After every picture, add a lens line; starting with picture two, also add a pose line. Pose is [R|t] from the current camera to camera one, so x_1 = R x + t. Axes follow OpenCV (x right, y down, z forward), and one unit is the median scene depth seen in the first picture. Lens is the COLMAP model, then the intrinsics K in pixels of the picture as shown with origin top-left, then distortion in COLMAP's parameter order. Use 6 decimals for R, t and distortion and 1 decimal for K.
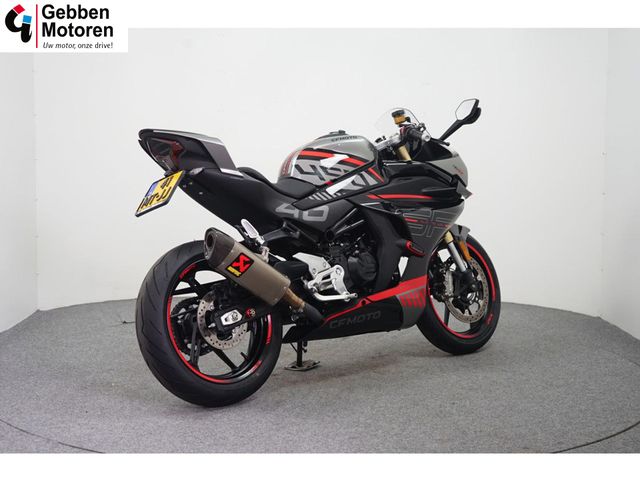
lens RADIAL K [[1010.4, 0, 320.0], [0, 1010.4, 240.0], [0, 0, 1]] dist [-0.013685, -0.015677]
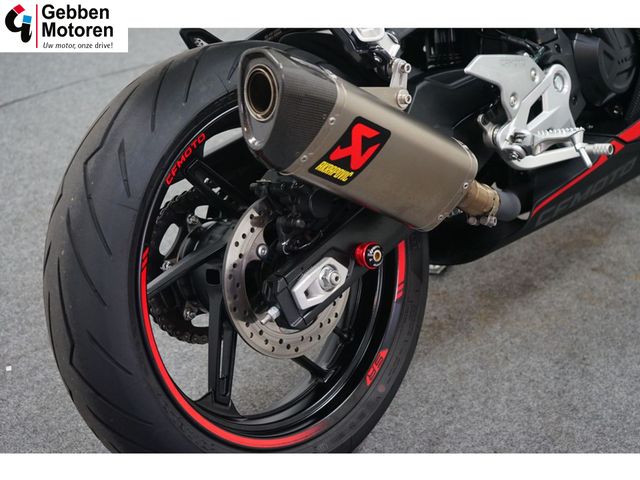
lens RADIAL K [[1112.0, 0, 320.0], [0, 1112.0, 240.0], [0, 0, 1]] dist [-0.003370, -0.052197]
pose [[0.997909, -0.044013, 0.047334, -0.097999], [0.023050, 0.926512, 0.375559, -0.076577], [-0.060385, -0.373683, 0.925589, 0.599100]]
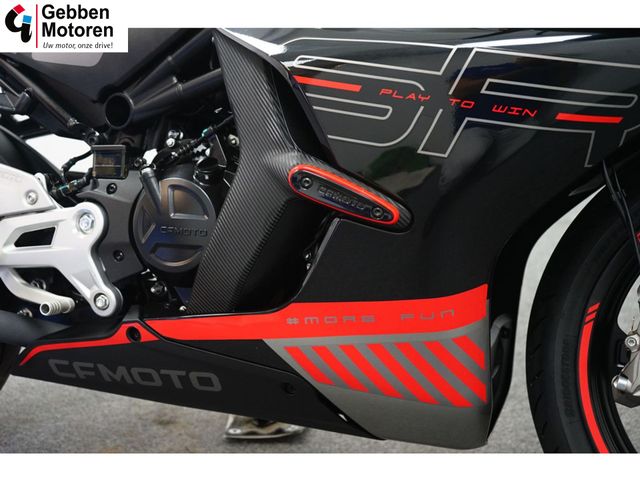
lens RADIAL K [[926.8, 0, 320.0], [0, 926.8, 240.0], [0, 0, 1]] dist [-0.003486, 0.015625]
pose [[0.427477, 0.237856, -0.872174, 0.327168], [-0.026649, 0.967663, 0.250836, -0.043226], [0.903634, -0.083984, 0.419992, 0.962400]]
